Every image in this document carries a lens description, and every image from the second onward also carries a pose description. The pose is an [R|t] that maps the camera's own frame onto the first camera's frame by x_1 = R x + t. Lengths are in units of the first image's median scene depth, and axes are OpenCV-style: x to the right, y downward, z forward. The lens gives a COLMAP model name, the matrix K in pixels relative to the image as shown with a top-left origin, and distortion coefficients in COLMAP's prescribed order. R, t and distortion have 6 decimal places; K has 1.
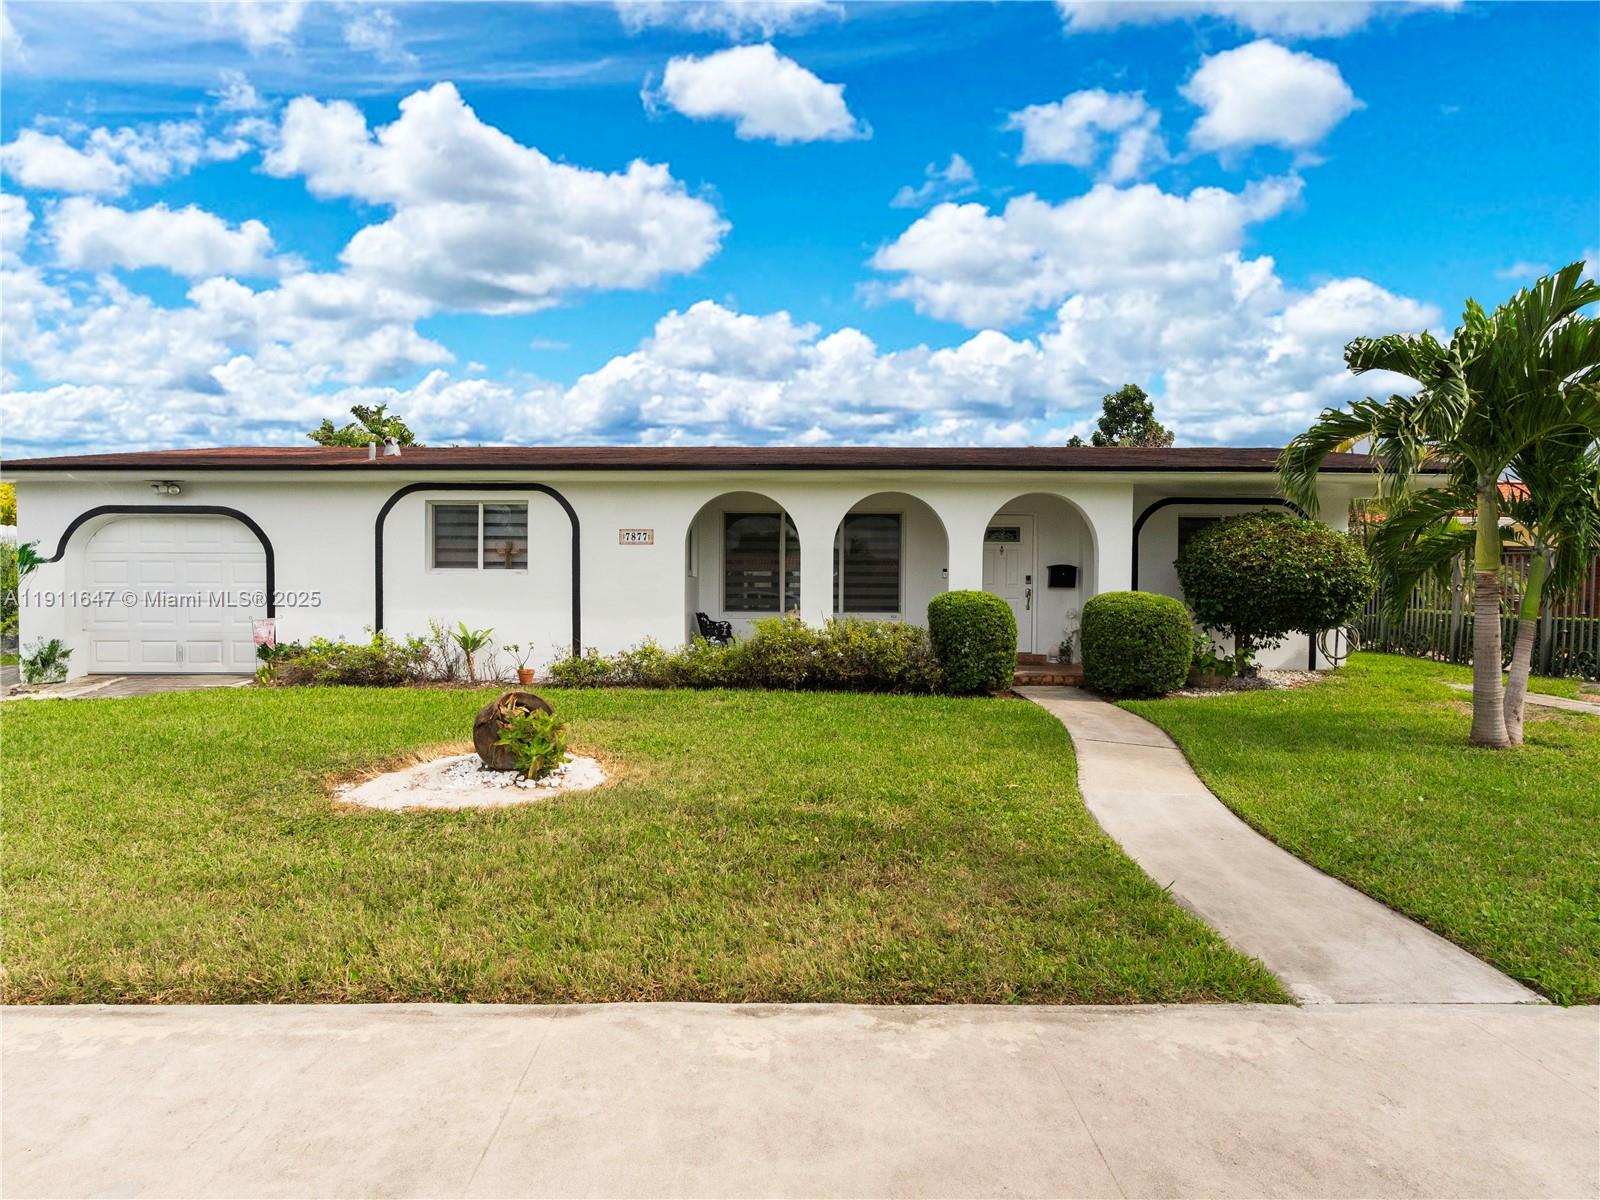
lens RADIAL K [[834.0, 0, 797.1], [0, 834.0, 592.7], [0, 0, 1]] dist [-0.001286, -0.000962]
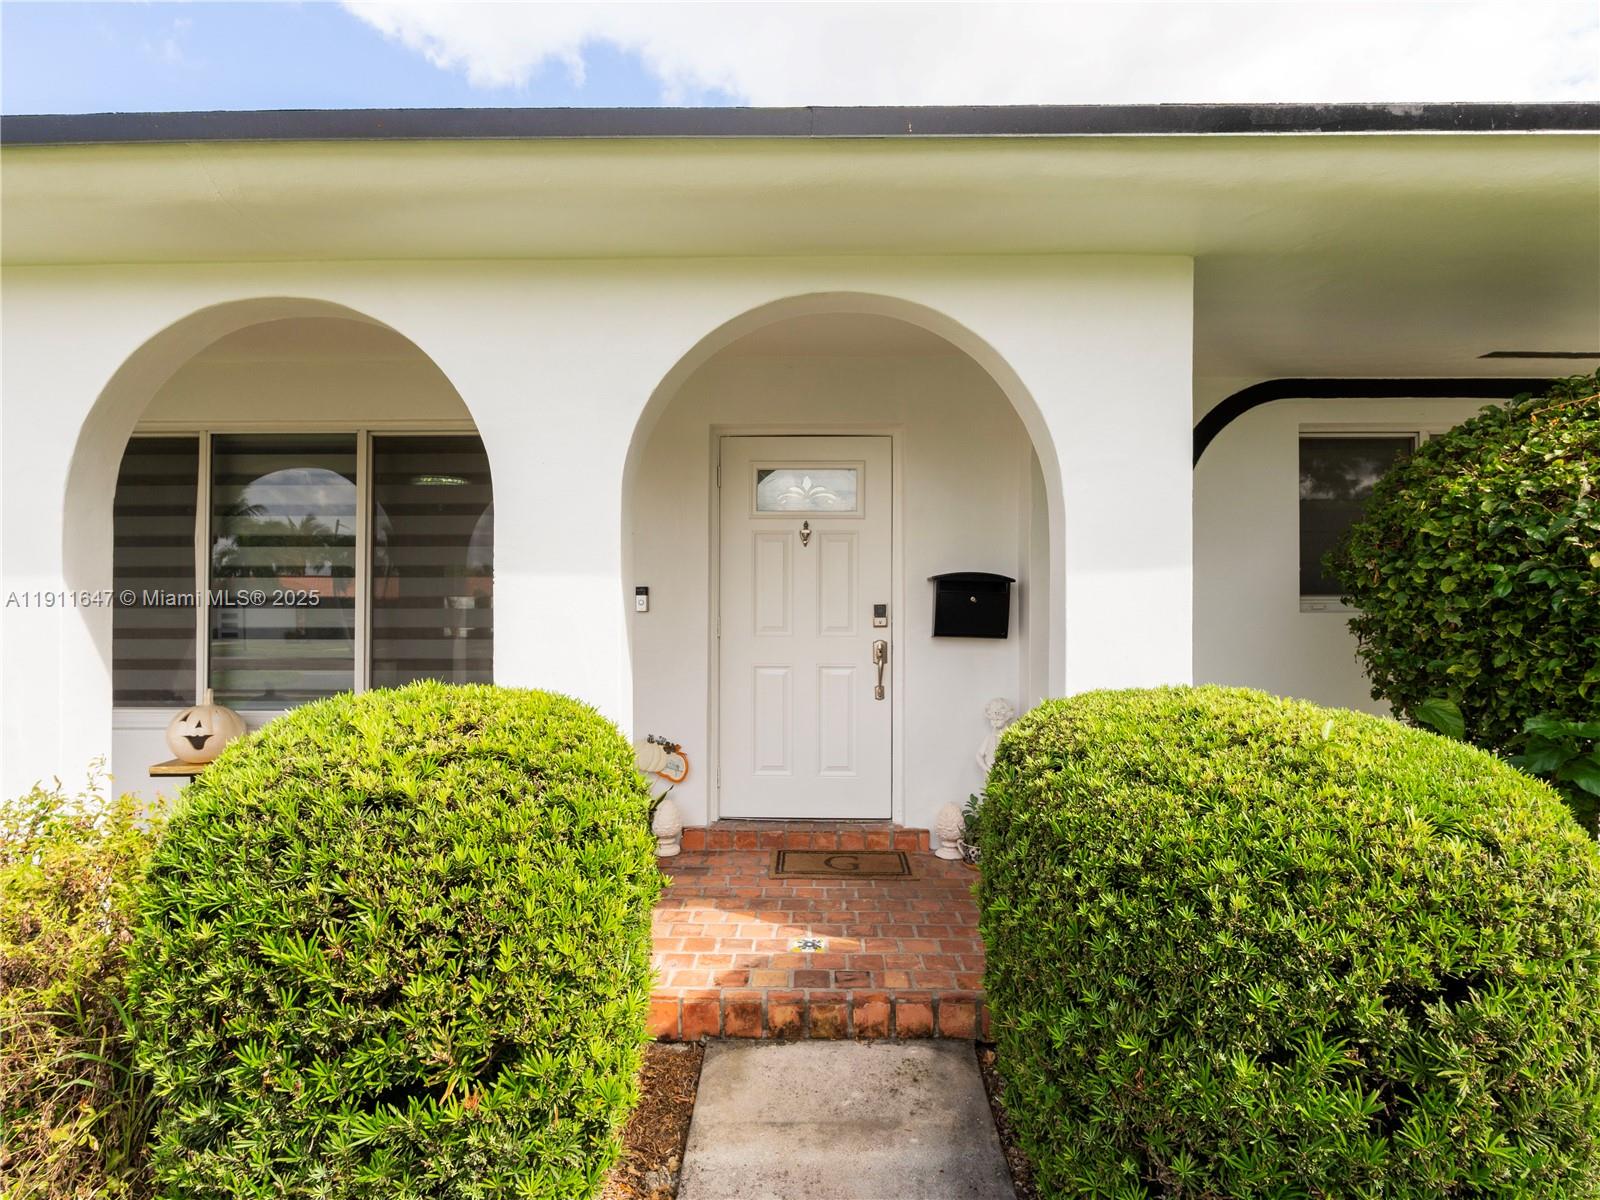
lens RADIAL K [[834.0, 0, 797.1], [0, 834.0, 592.7], [0, 0, 1]] dist [-0.001286, -0.000962]
pose [[0.999962, -0.006093, 0.006253, 0.262720], [0.006231, 0.999733, -0.022233, -0.019231], [-0.006116, 0.022271, 0.999733, 0.703595]]
